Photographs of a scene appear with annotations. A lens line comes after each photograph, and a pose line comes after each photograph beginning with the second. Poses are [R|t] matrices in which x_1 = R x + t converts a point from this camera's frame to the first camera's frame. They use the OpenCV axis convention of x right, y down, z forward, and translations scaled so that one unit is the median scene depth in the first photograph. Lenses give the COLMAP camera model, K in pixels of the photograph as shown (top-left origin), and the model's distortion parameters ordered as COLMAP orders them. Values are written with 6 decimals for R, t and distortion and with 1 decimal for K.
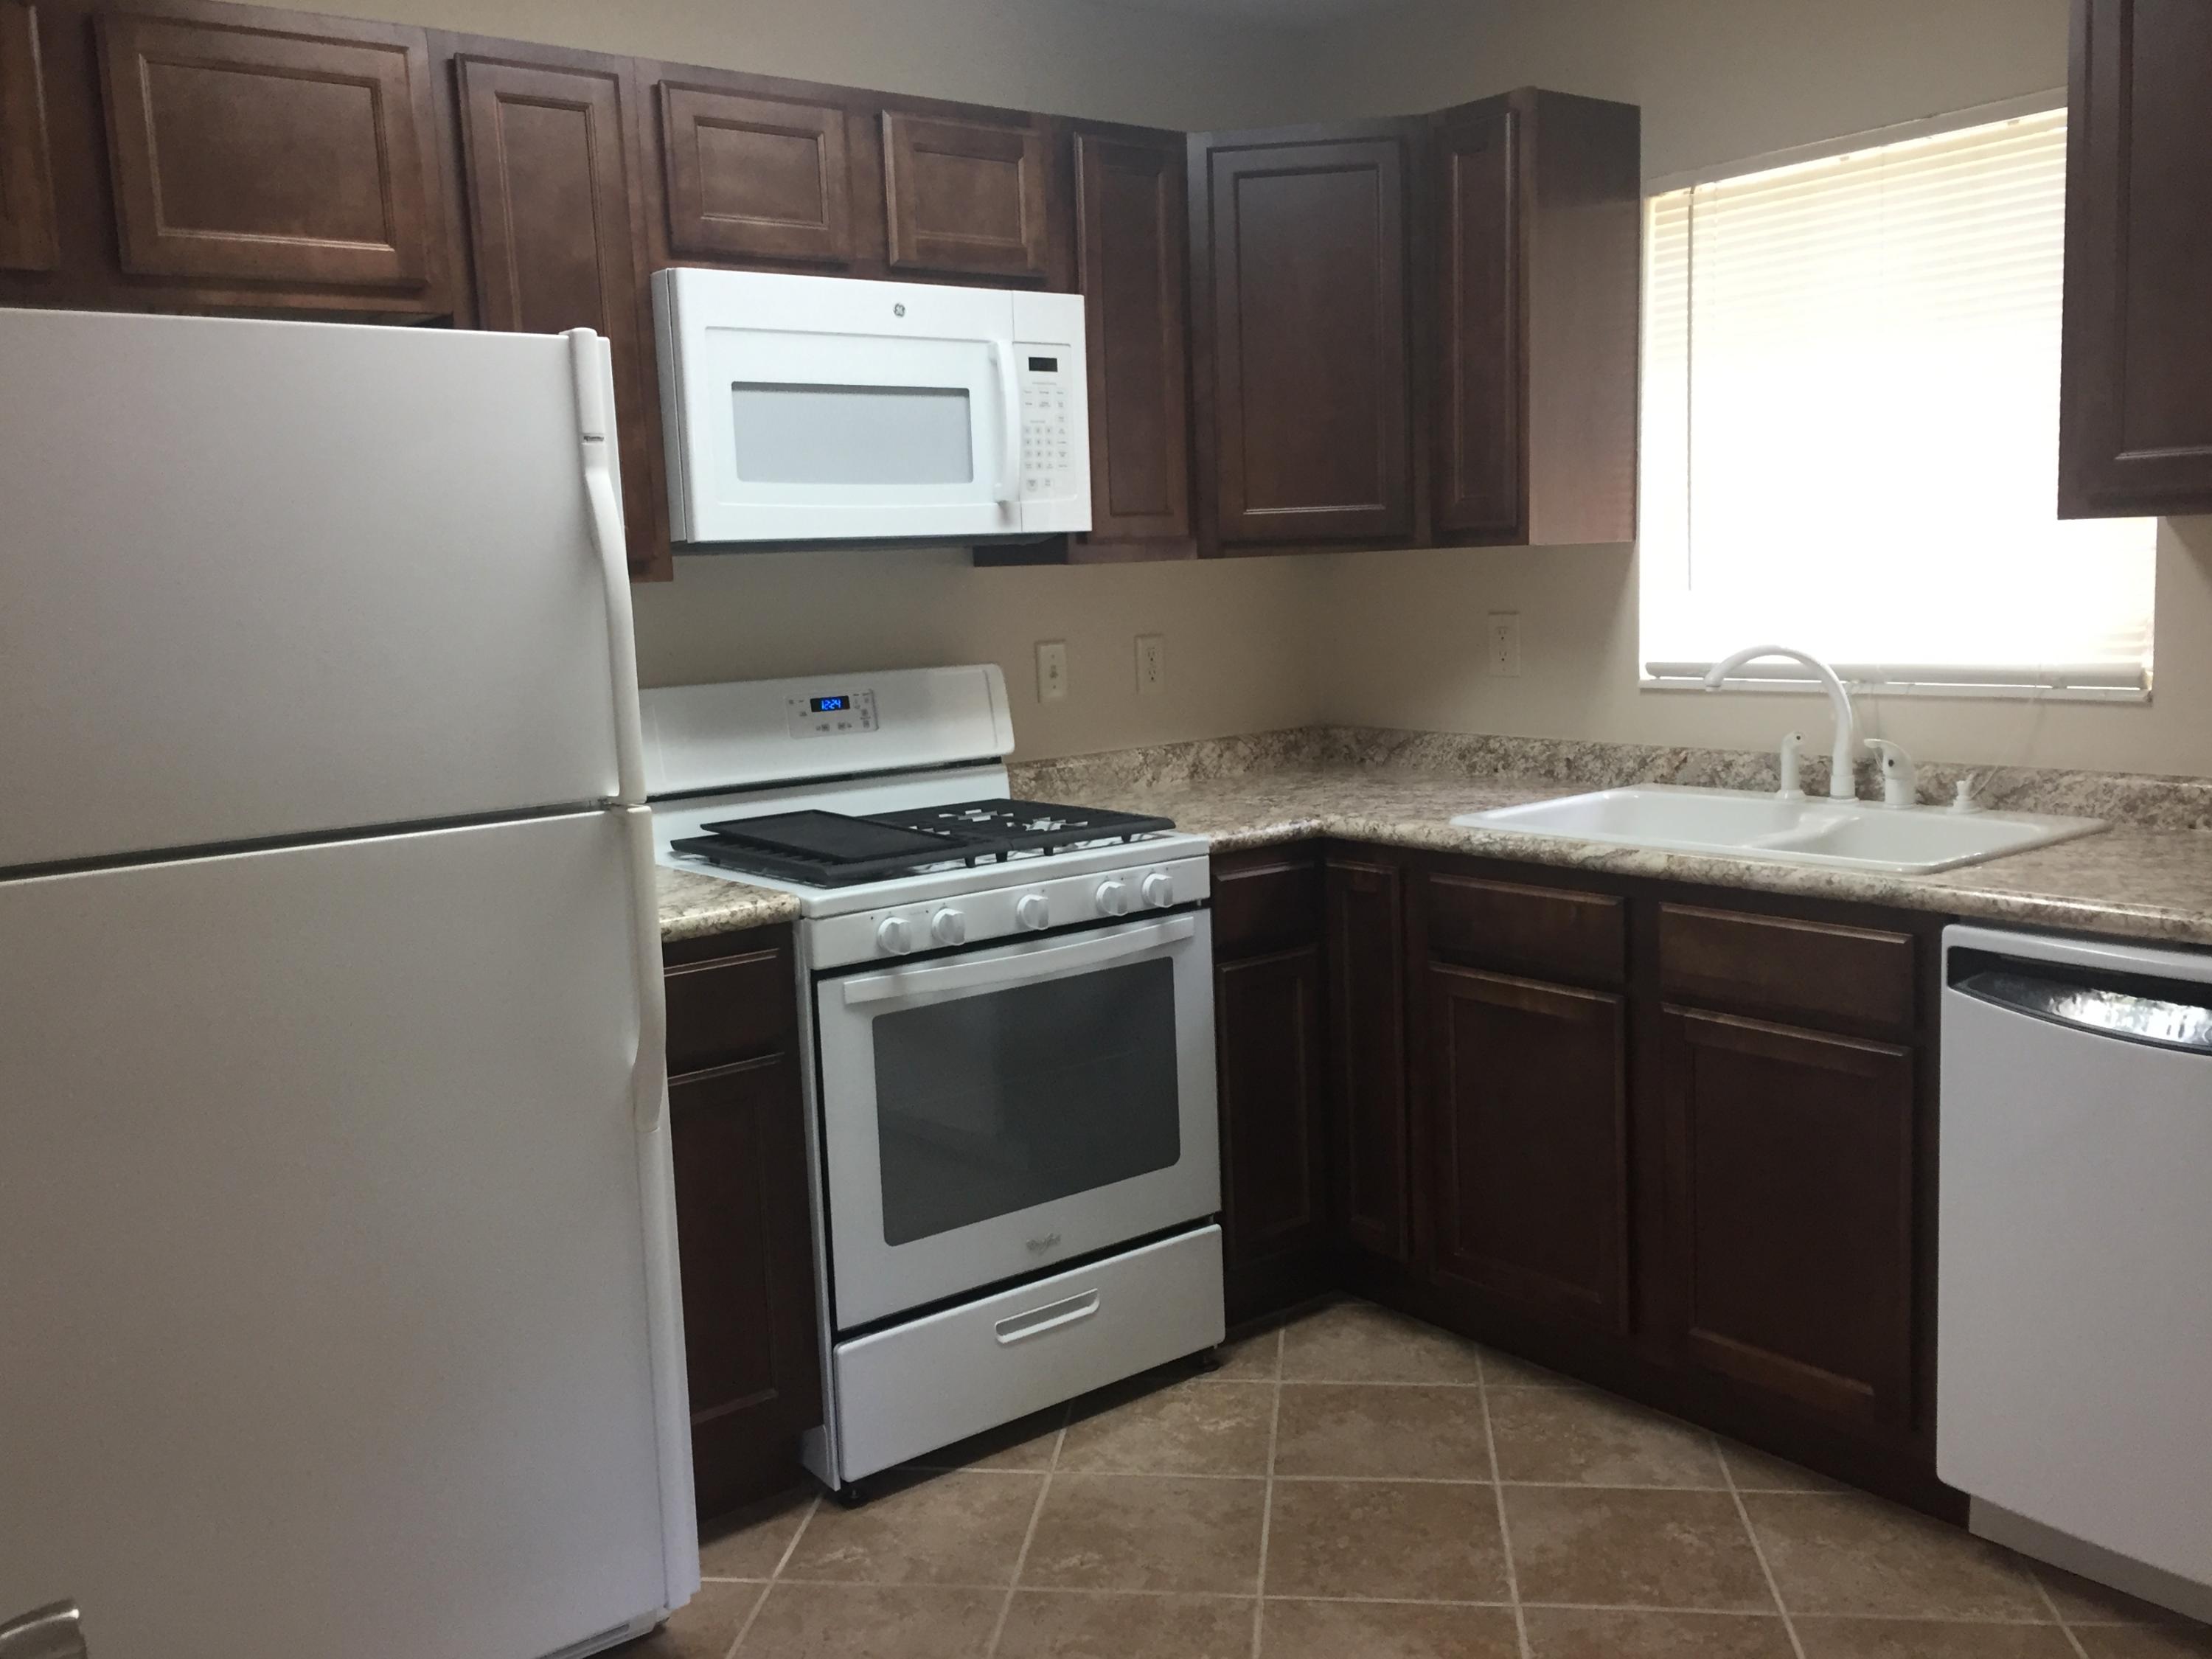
lens RADIAL K [[1930.8, 0, 1112.8], [0, 1930.8, 841.6], [0, 0, 1]] dist [0.064095, -0.048241]
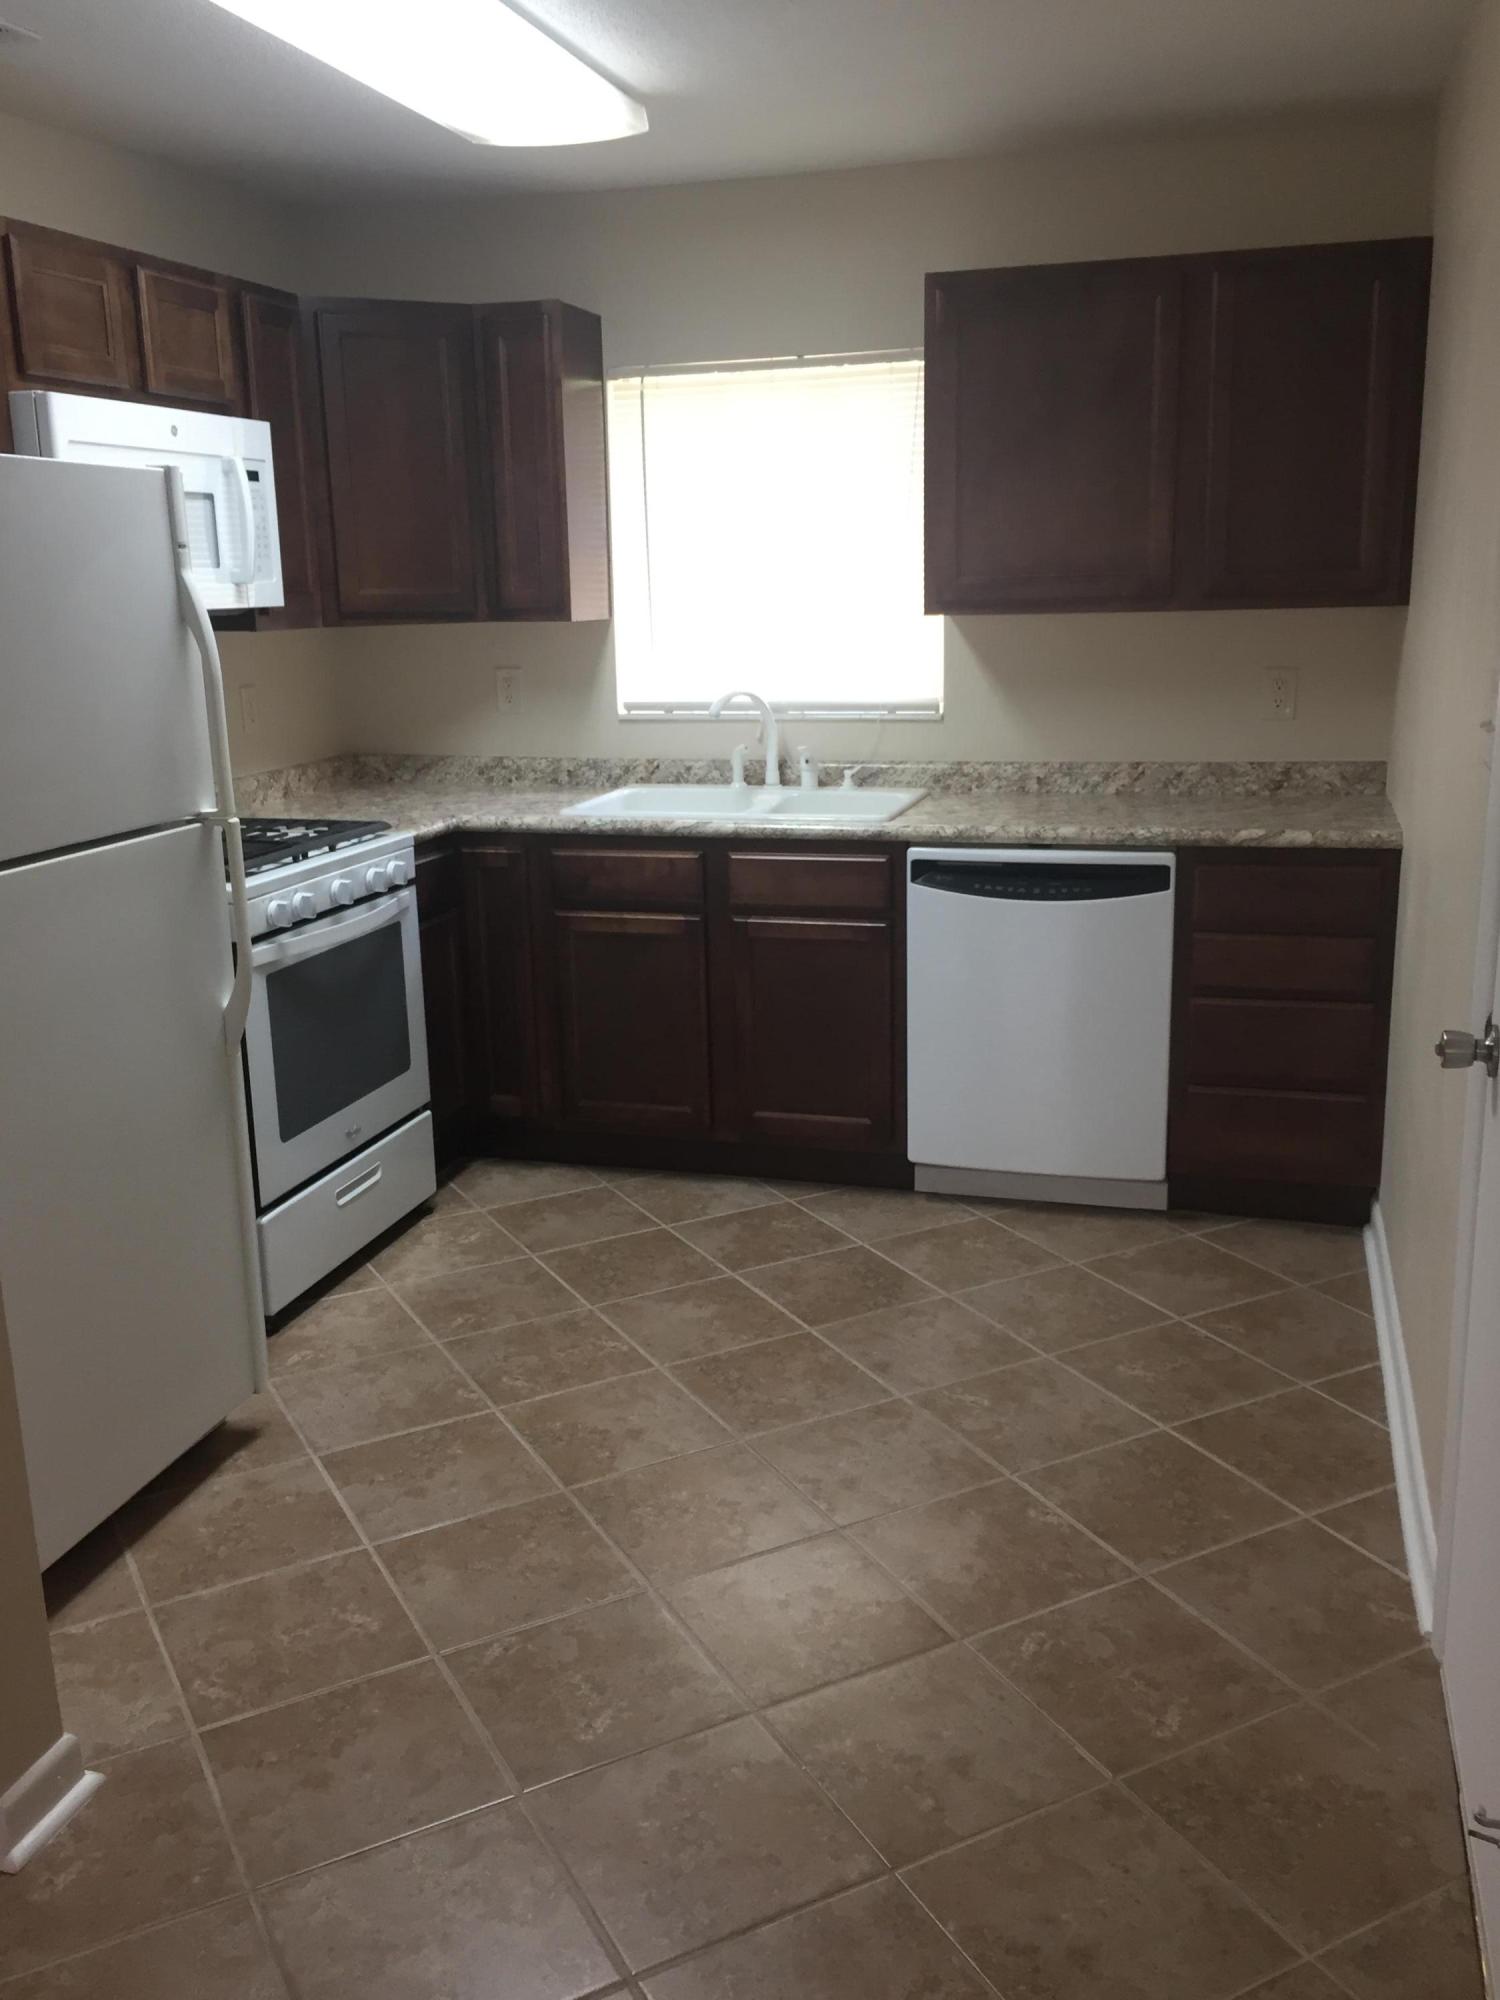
lens RADIAL K [[1745.7, 0, 751.9], [0, 1745.7, 1009.9], [0, 0, 1]] dist [0.064095, -0.048241]
pose [[0.812578, -0.119281, 0.570516, -0.502296], [0.072452, 0.991915, 0.104193, 0.010479], [-0.578331, -0.043330, 0.814651, -0.180388]]
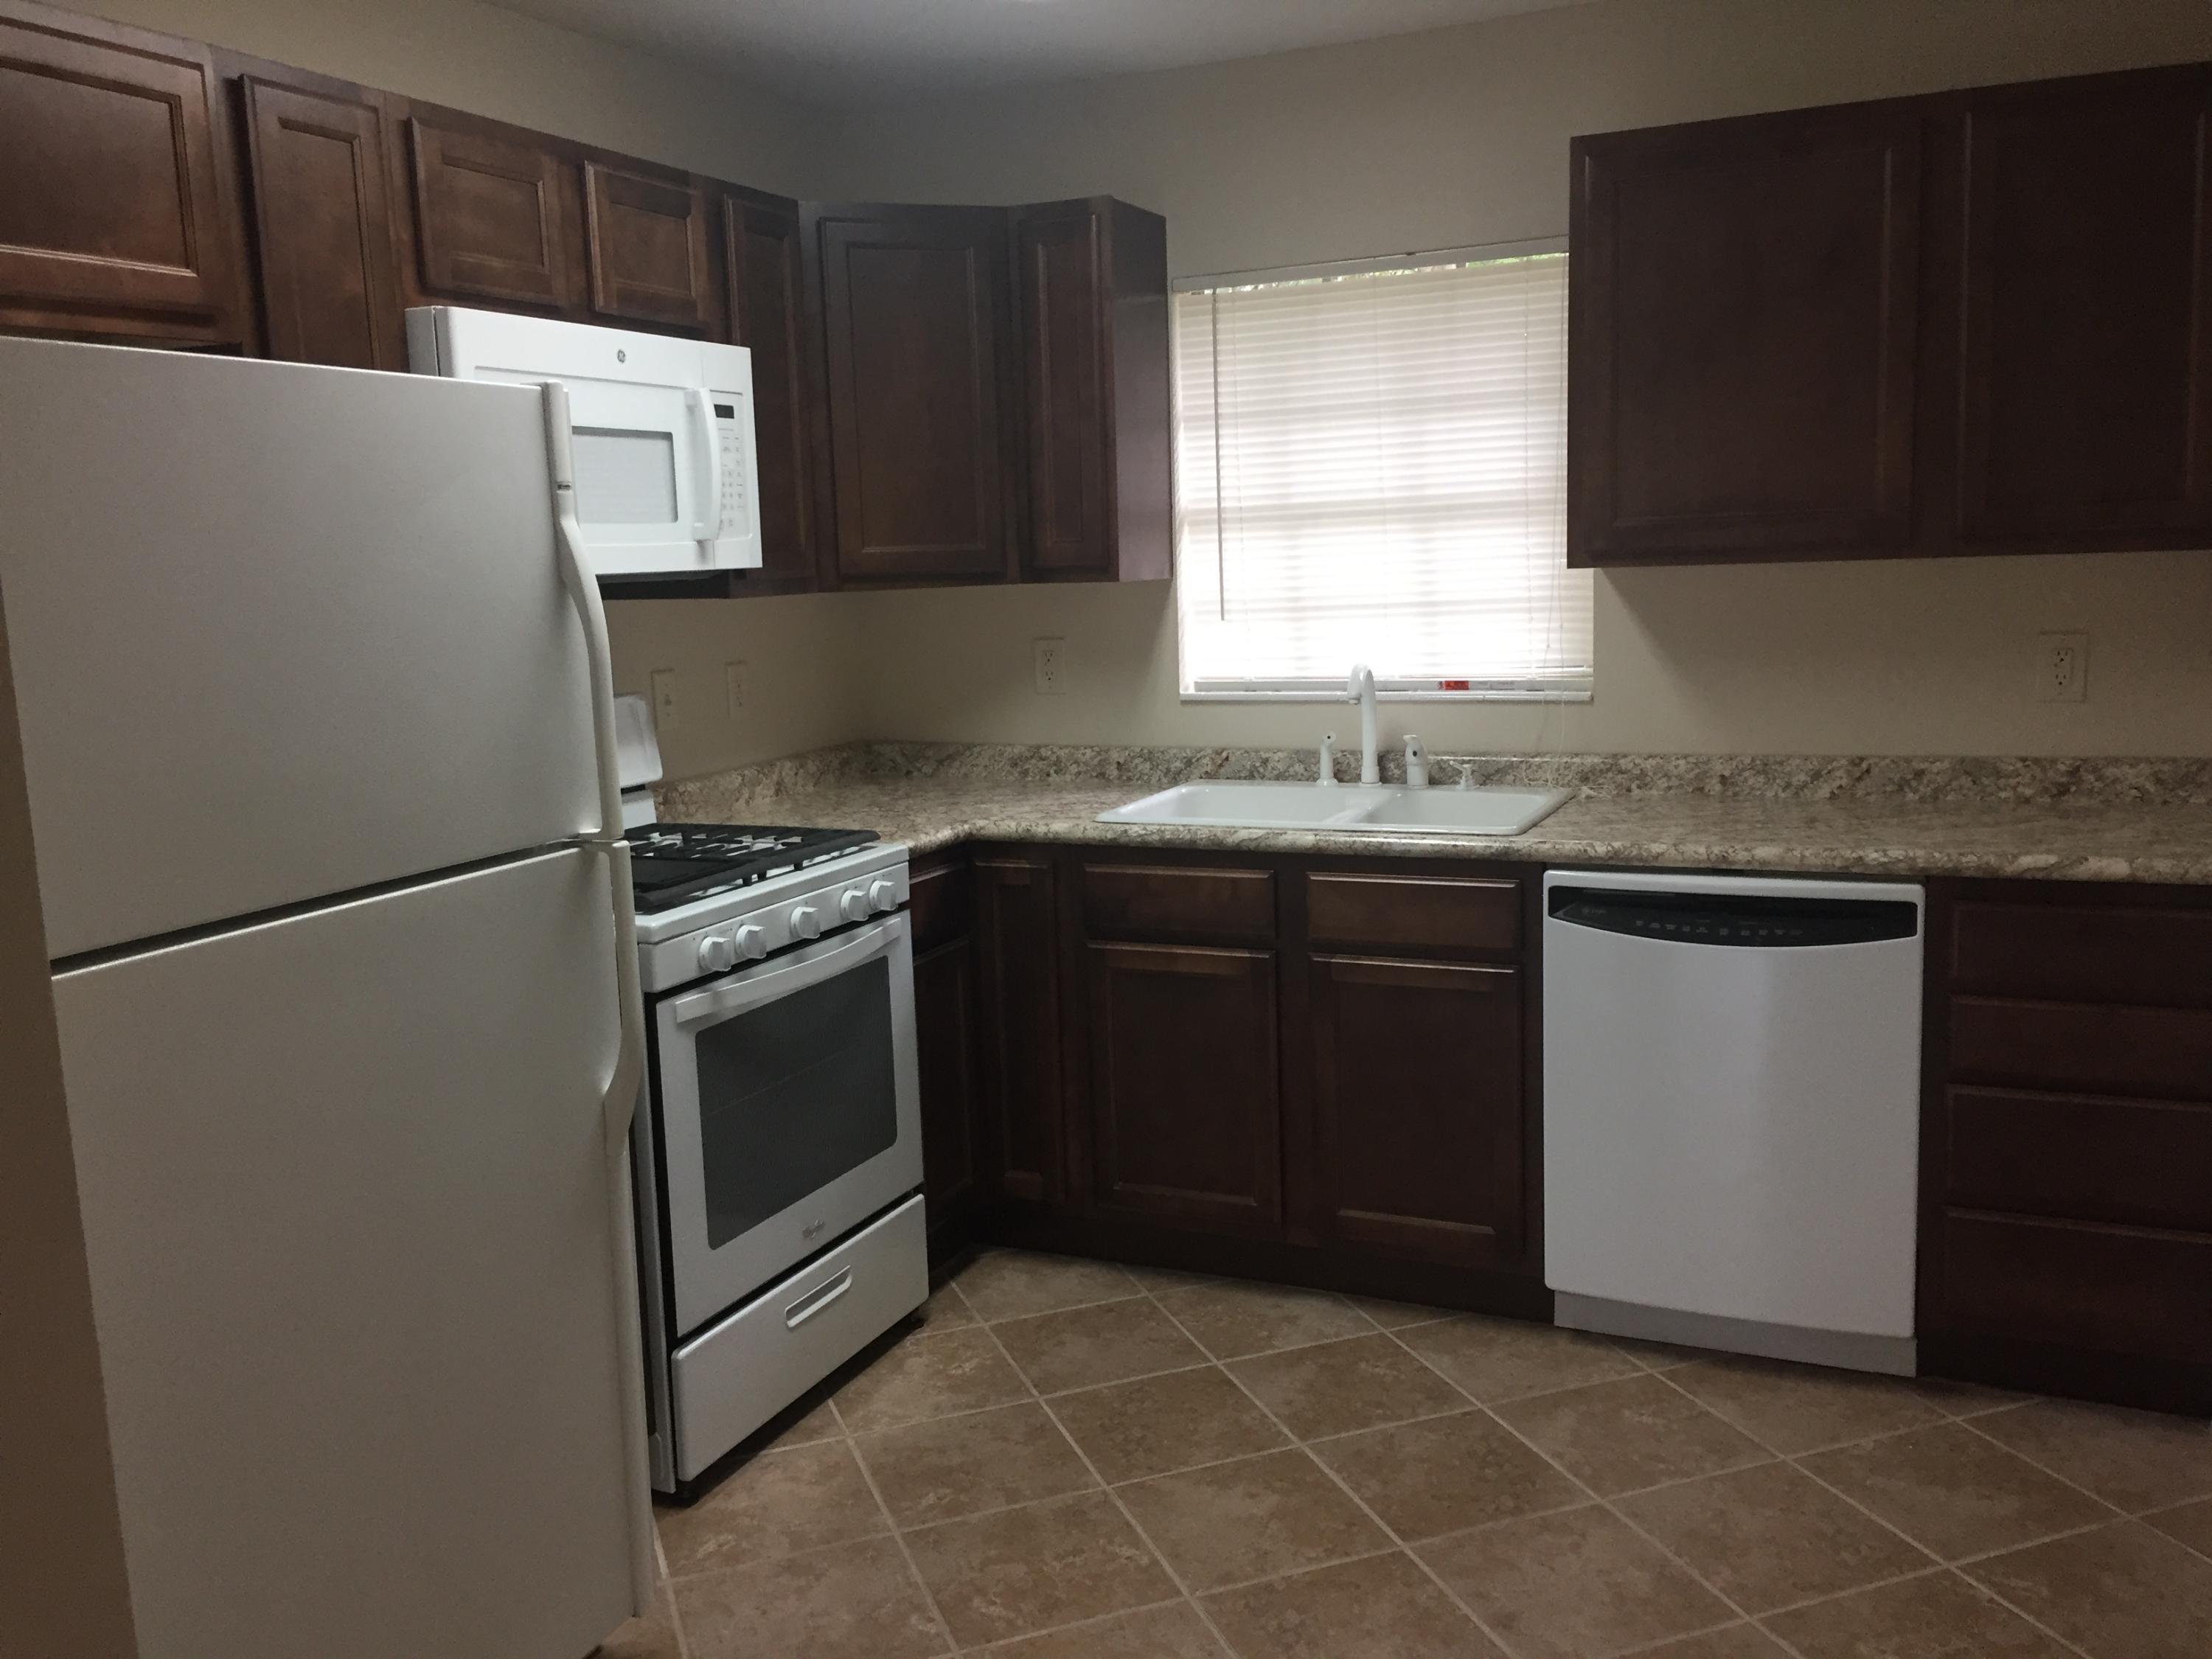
lens RADIAL K [[1881.7, 0, 1105.7], [0, 1881.7, 840.2], [0, 0, 1]] dist [0.084413, -0.105802]
pose [[0.888149, -0.062062, 0.455346, -0.353177], [0.064595, 0.997861, 0.010013, -0.008832], [-0.454994, 0.020520, 0.890258, -0.016634]]
